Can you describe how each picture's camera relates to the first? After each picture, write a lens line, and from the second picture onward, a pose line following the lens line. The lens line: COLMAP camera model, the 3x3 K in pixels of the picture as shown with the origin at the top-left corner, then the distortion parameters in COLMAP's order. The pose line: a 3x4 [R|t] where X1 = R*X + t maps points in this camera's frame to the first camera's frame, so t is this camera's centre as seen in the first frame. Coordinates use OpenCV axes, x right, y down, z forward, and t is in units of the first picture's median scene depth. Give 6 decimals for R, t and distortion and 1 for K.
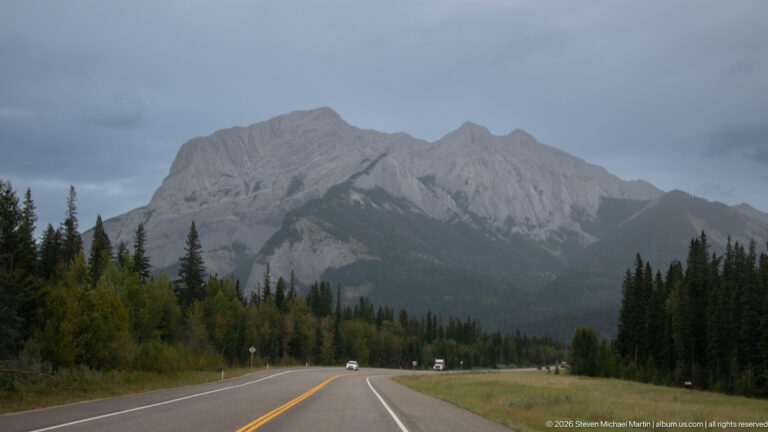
lens RADIAL K [[1116.7, 0, 380.7], [0, 1116.7, 218.8], [0, 0, 1]] dist [0.277358, 0.000000]
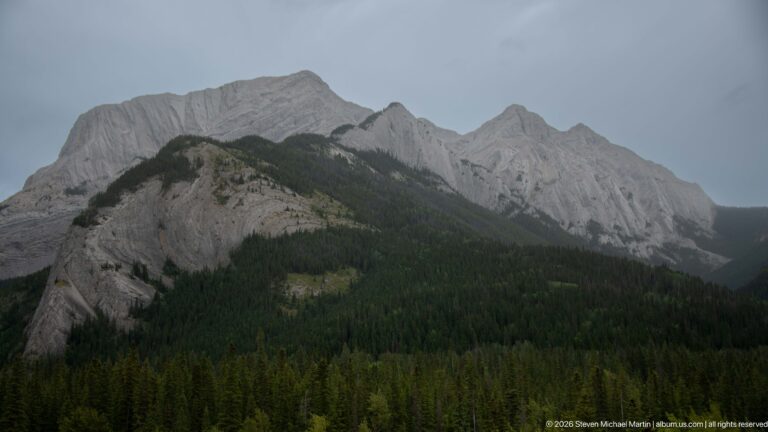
lens RADIAL K [[1116.7, 0, 388.6], [0, 1116.7, 211.6], [0, 0, 1]] dist [0.277358, 0.000000]
pose [[0.999841, -0.015940, -0.007952, 0.004475], [0.015238, 0.996543, -0.081665, 0.043008], [0.009226, 0.081531, 0.996628, 0.360978]]
